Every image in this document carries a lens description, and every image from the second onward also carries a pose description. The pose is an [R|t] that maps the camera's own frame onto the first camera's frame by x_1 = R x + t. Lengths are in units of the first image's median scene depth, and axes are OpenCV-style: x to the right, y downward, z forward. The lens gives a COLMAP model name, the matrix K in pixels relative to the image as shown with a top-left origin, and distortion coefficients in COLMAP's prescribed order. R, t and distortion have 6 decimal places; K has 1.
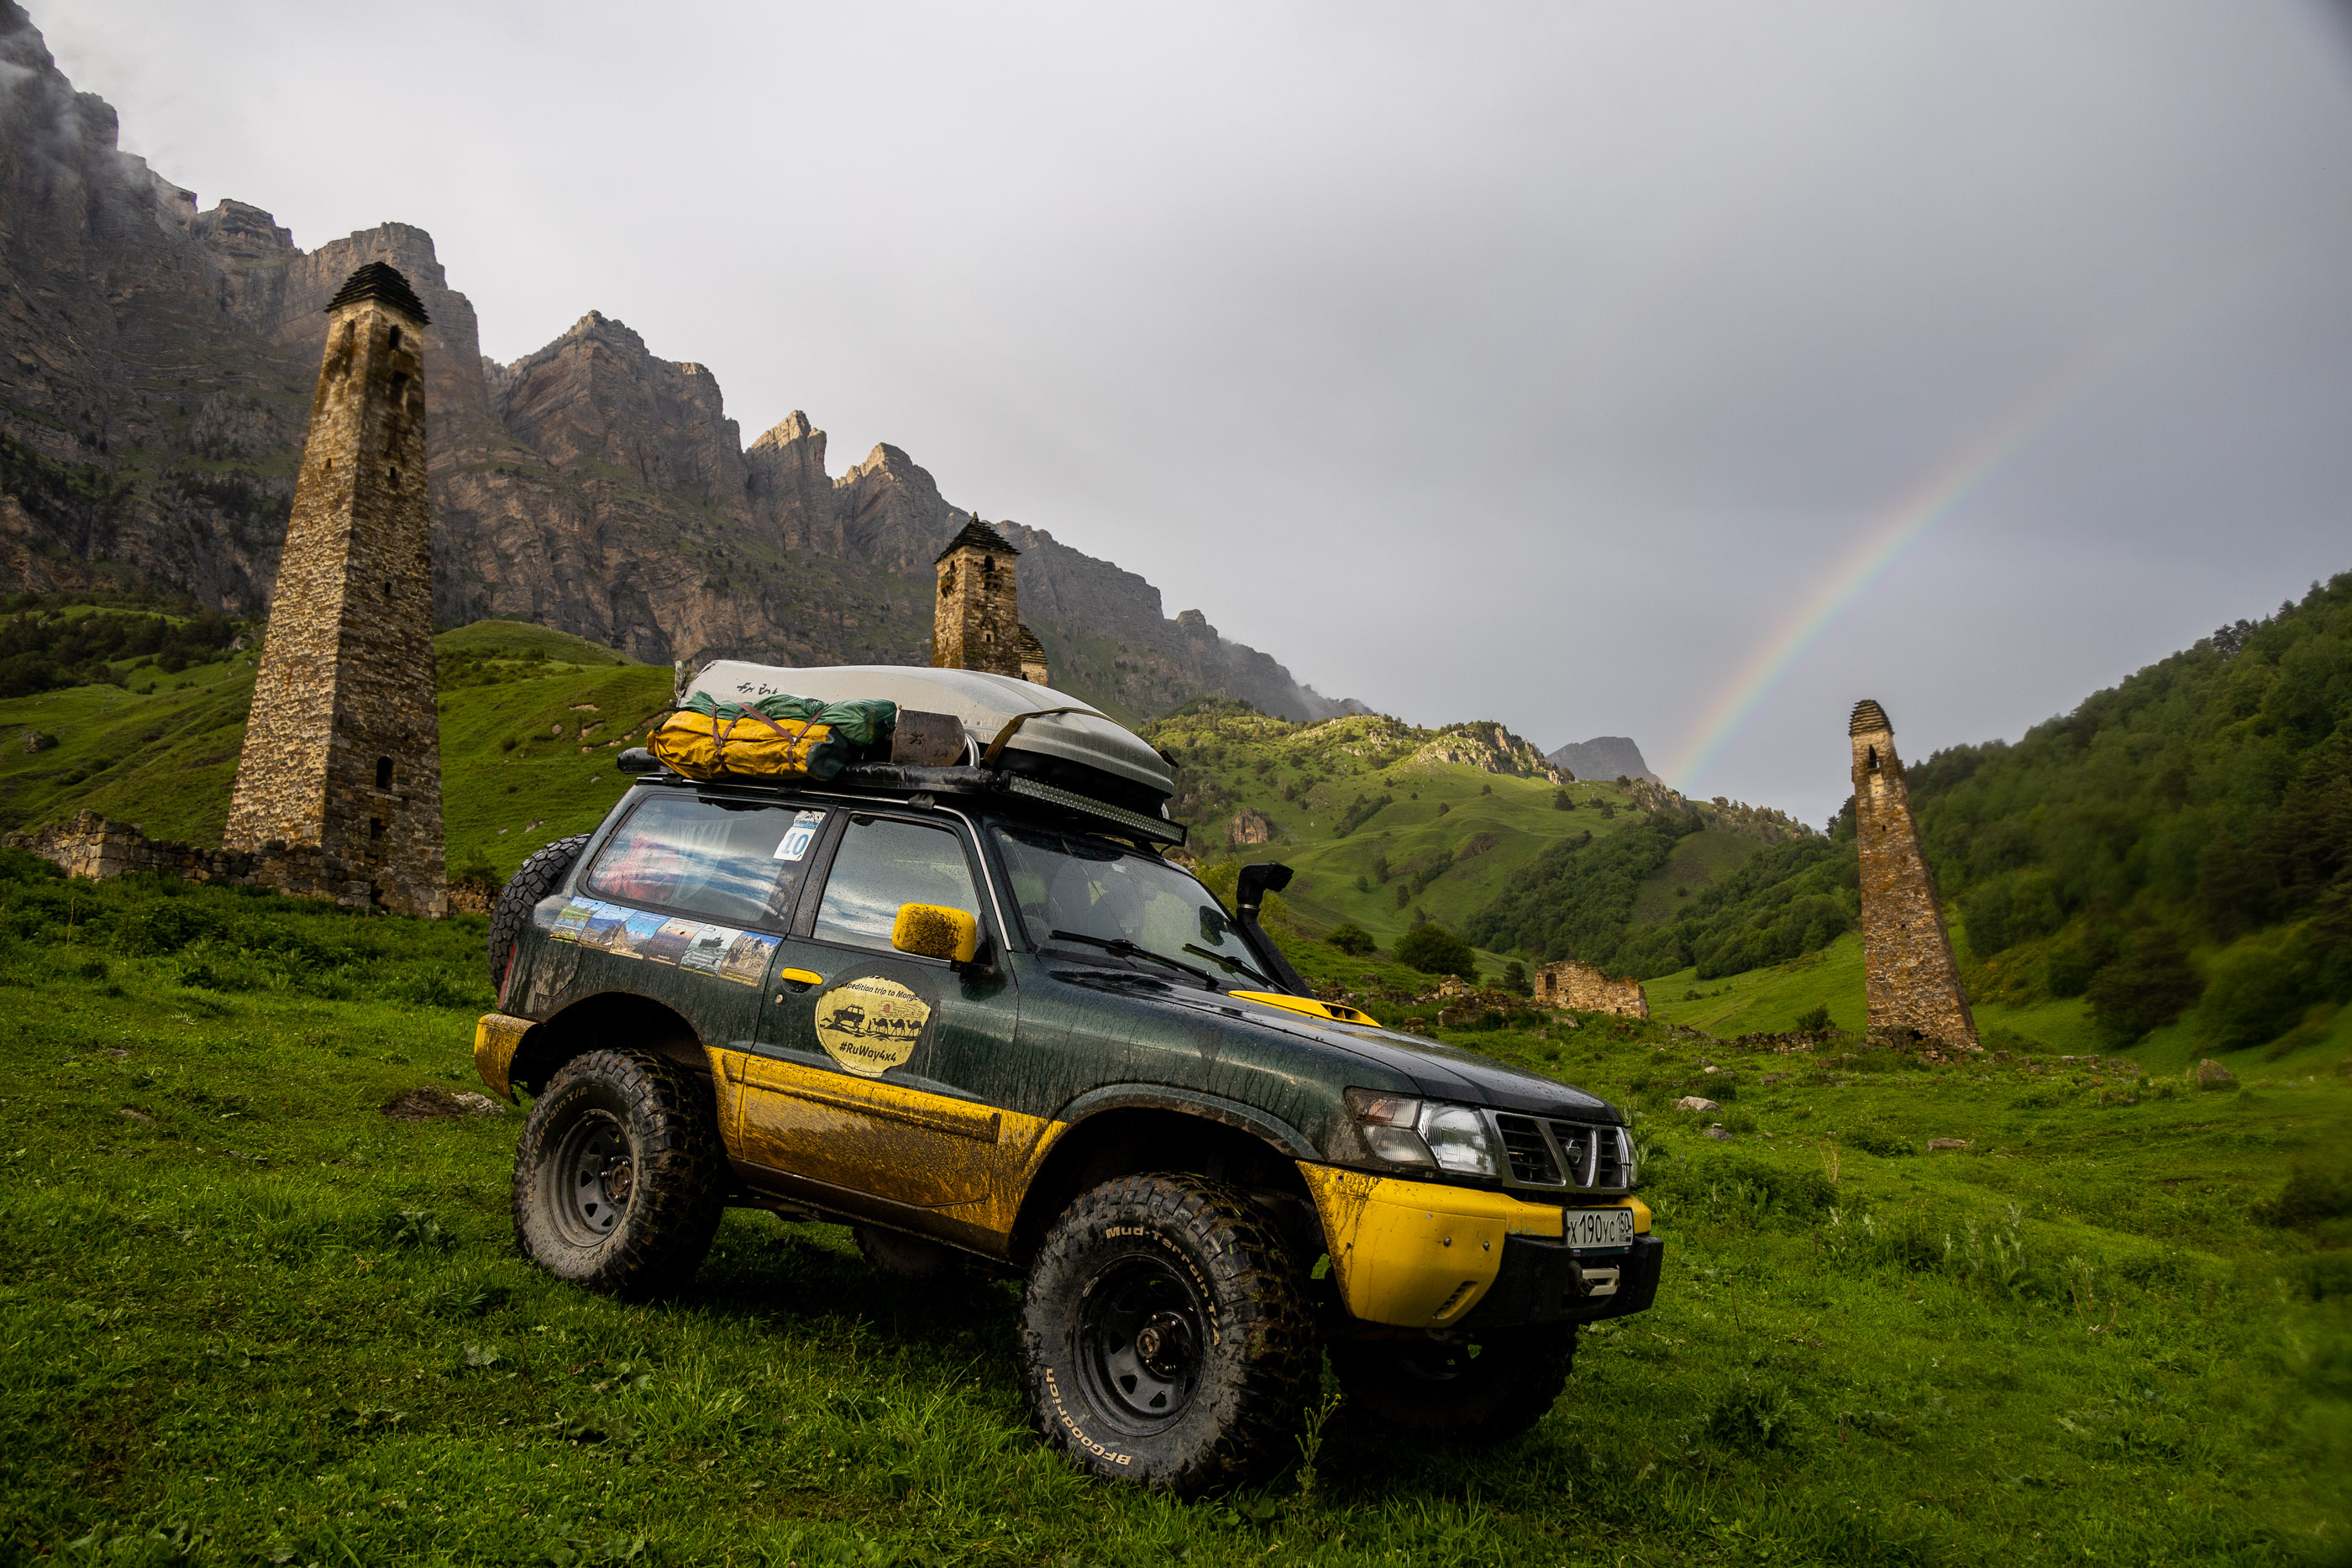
lens RADIAL K [[1769.2, 0, 1164.6], [0, 1769.2, 797.1], [0, 0, 1]] dist [-0.042015, 0.014950]
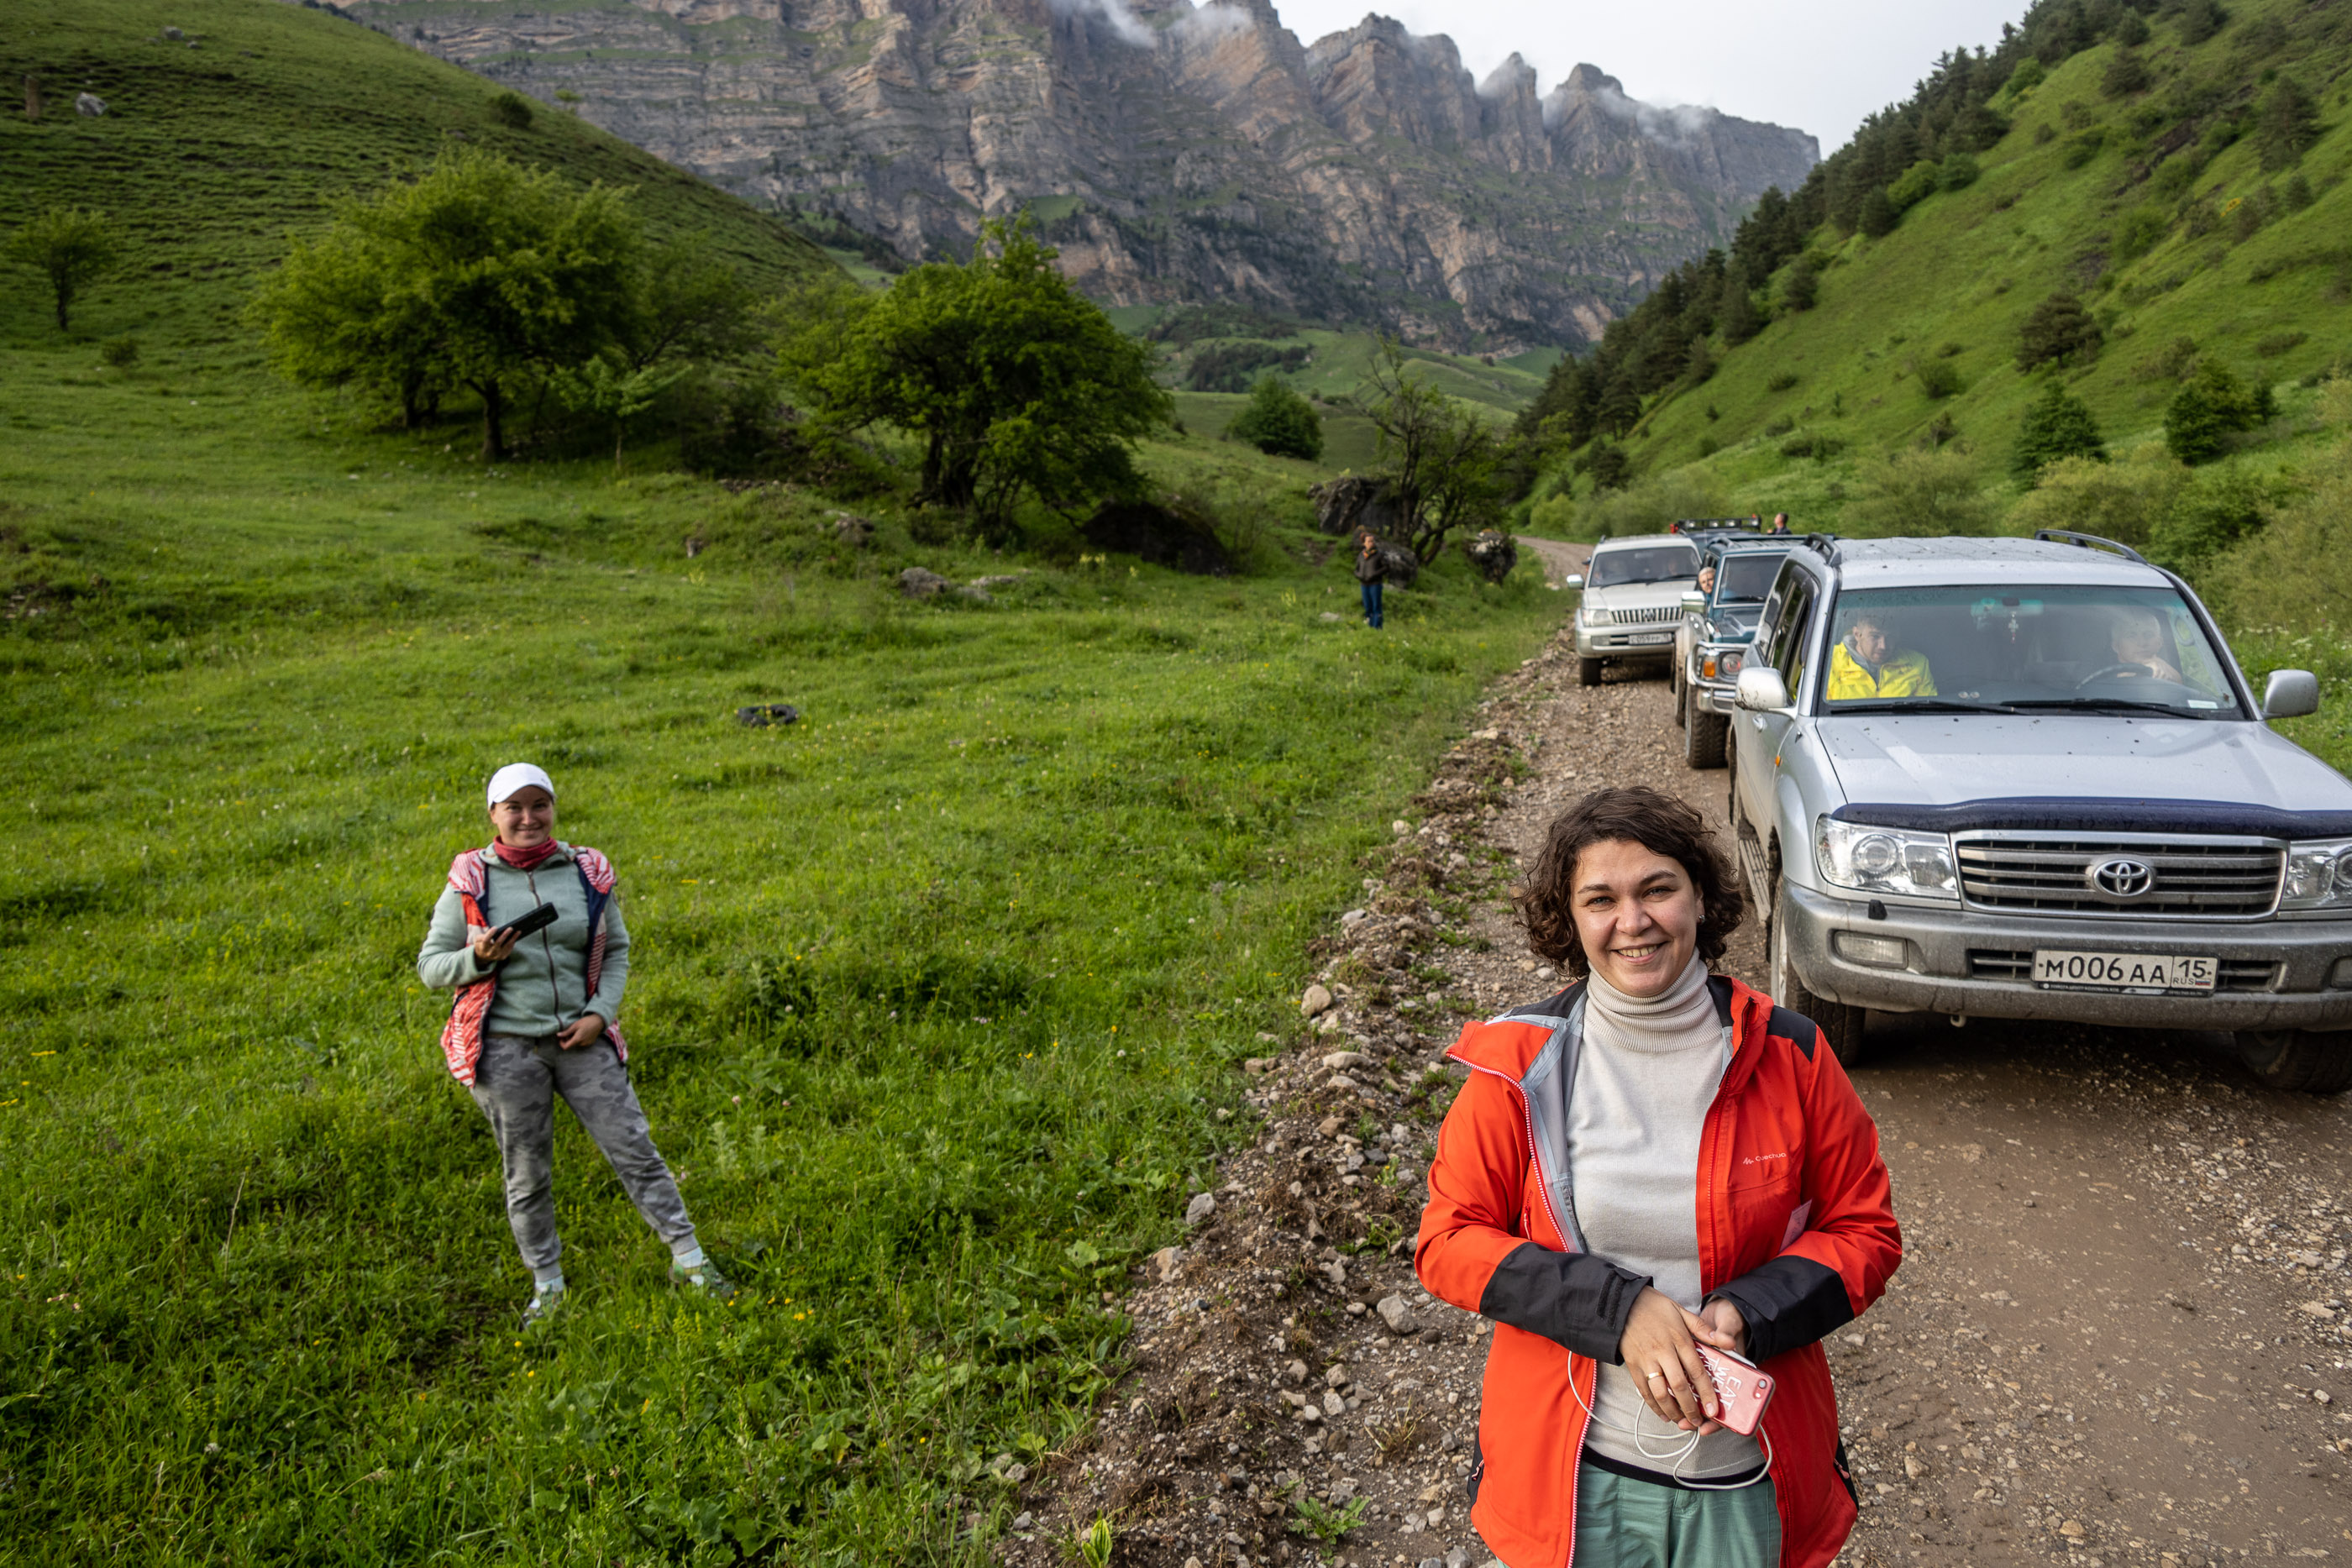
lens RADIAL K [[1744.4, 0, 1246.8], [0, 1744.4, 751.3], [0, 0, 1]] dist [0.052973, -0.002637]
pose [[0.933603, 0.015867, -0.357957, 0.214568], [0.076968, 0.966818, 0.243597, -0.106391], [0.349944, -0.254974, 0.901403, -0.997864]]
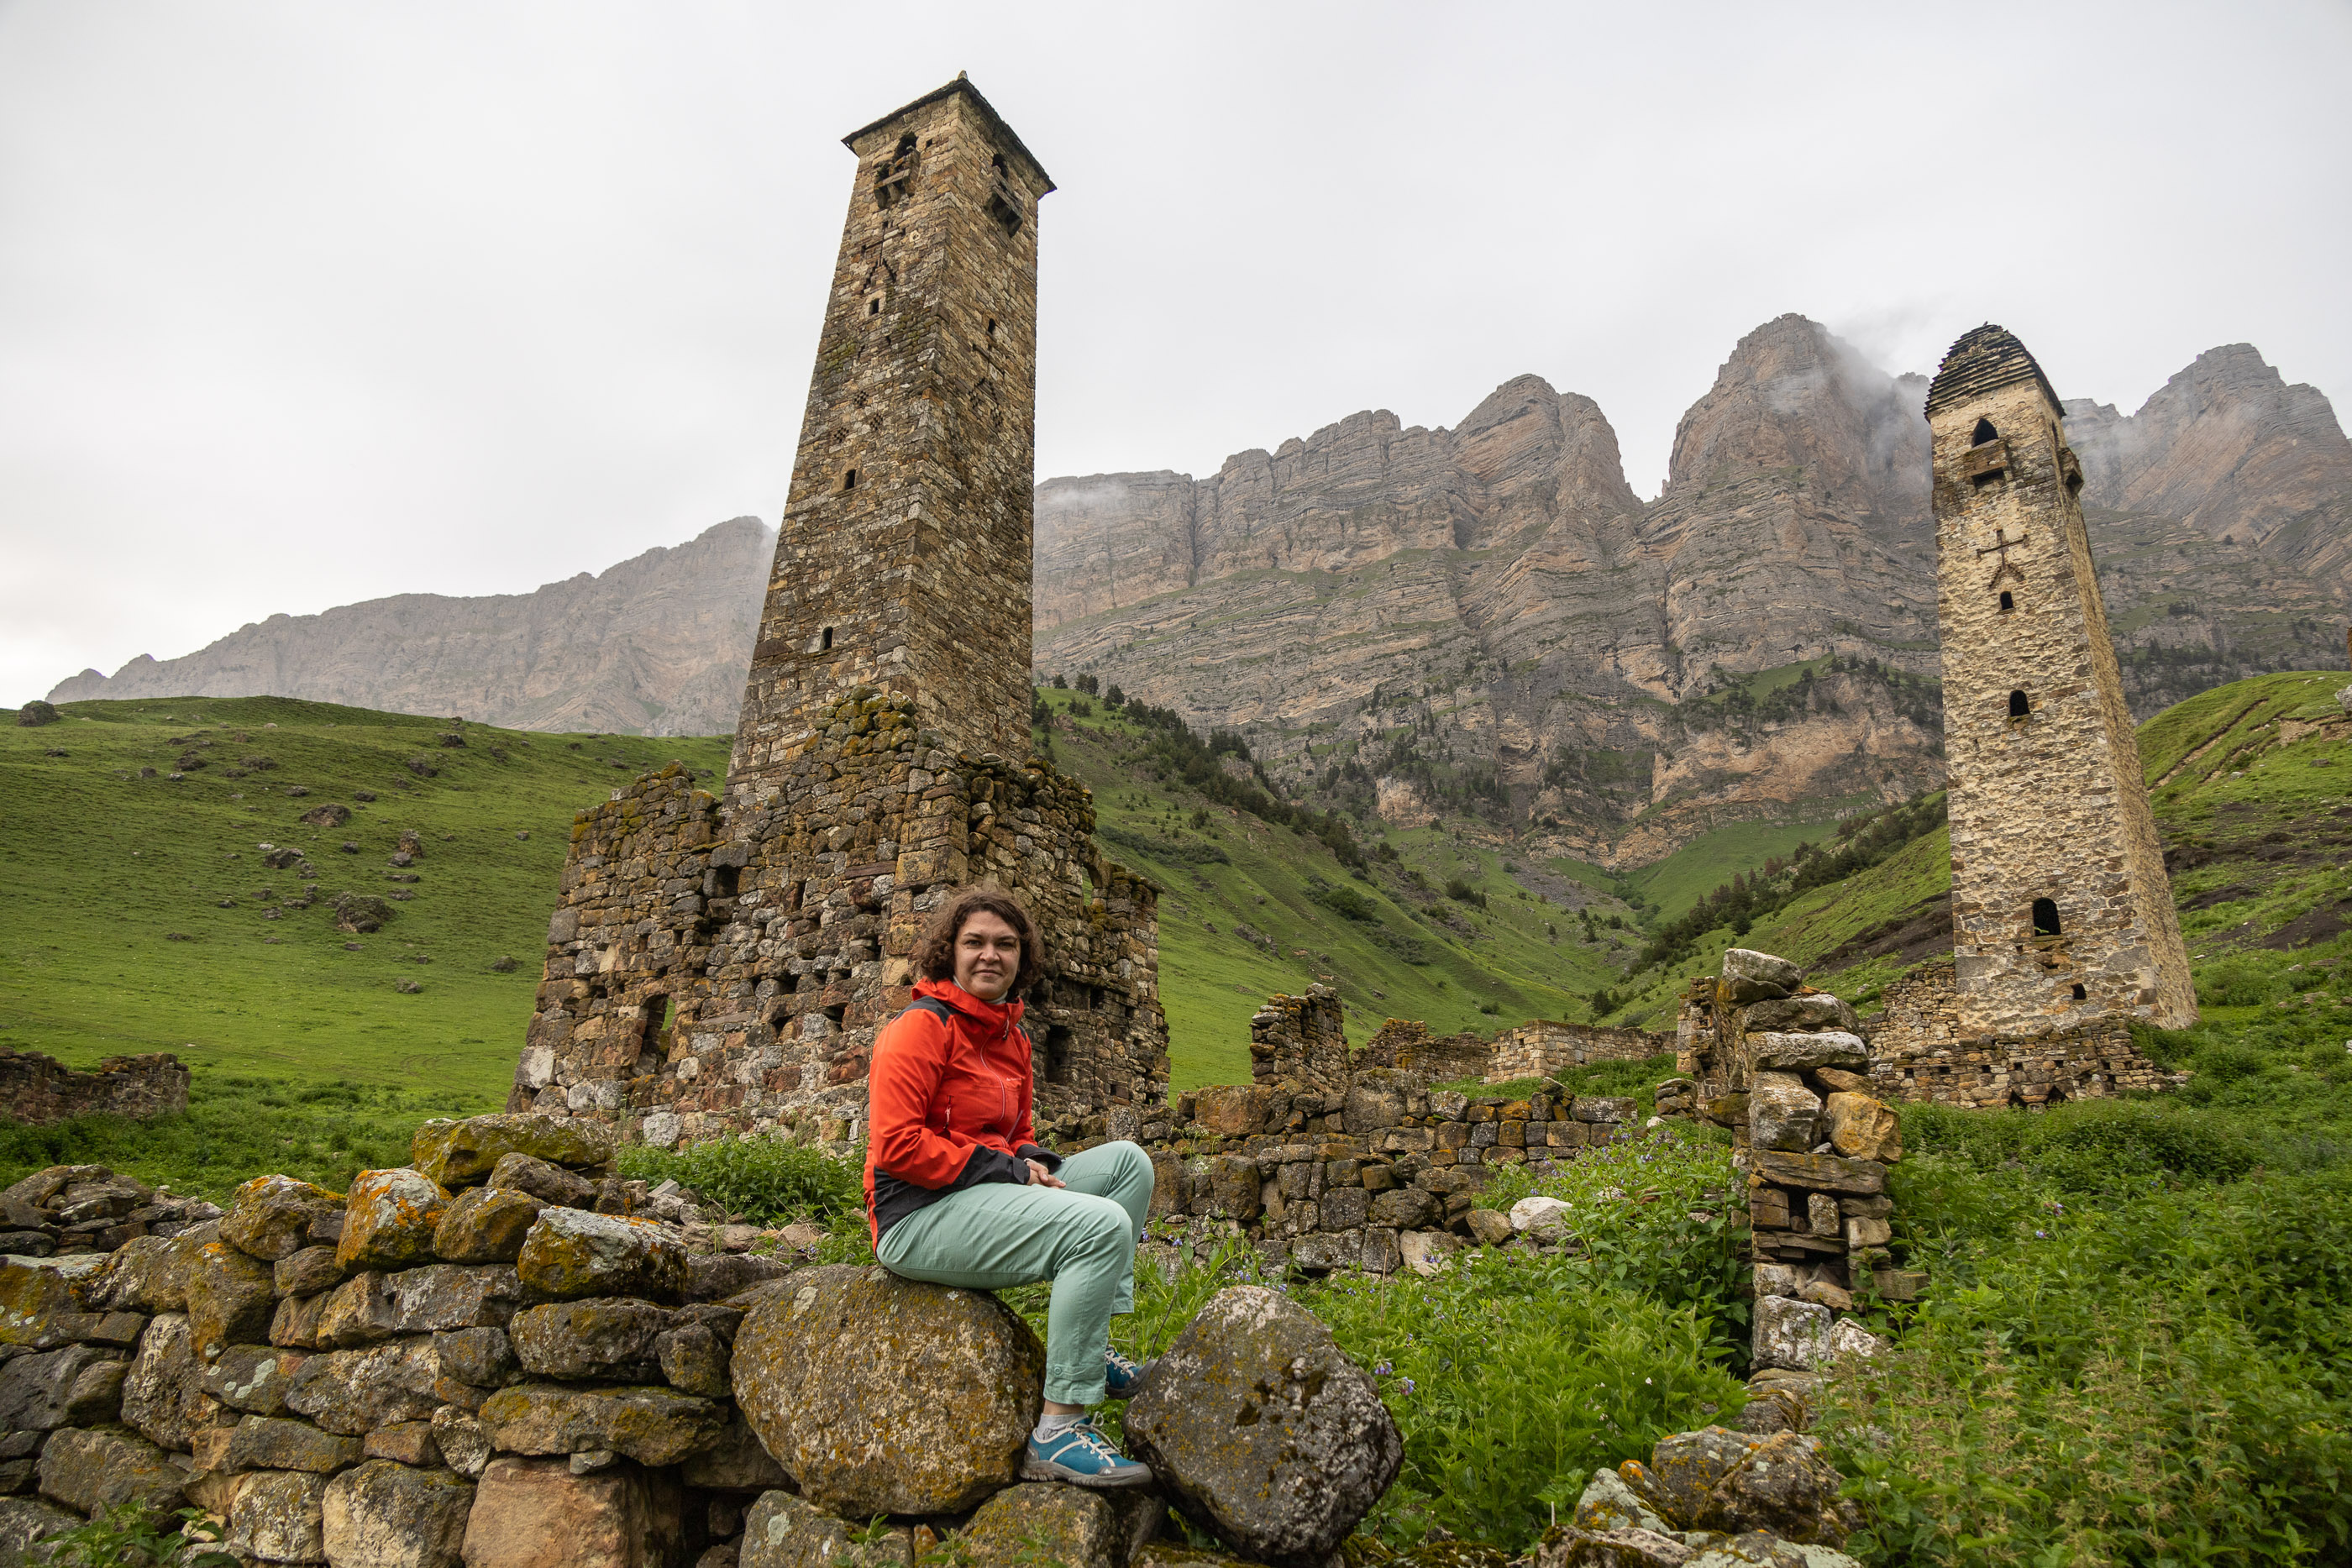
lens RADIAL K [[1553.6, 0, 1157.1], [0, 1553.6, 788.3], [0, 0, 1]] dist [0.008770, 0.000210]
pose [[0.439210, -0.243103, -0.864868, 0.016887], [0.148174, 0.969110, -0.197156, 0.007799], [0.886081, -0.041558, 0.461664, 0.069834]]
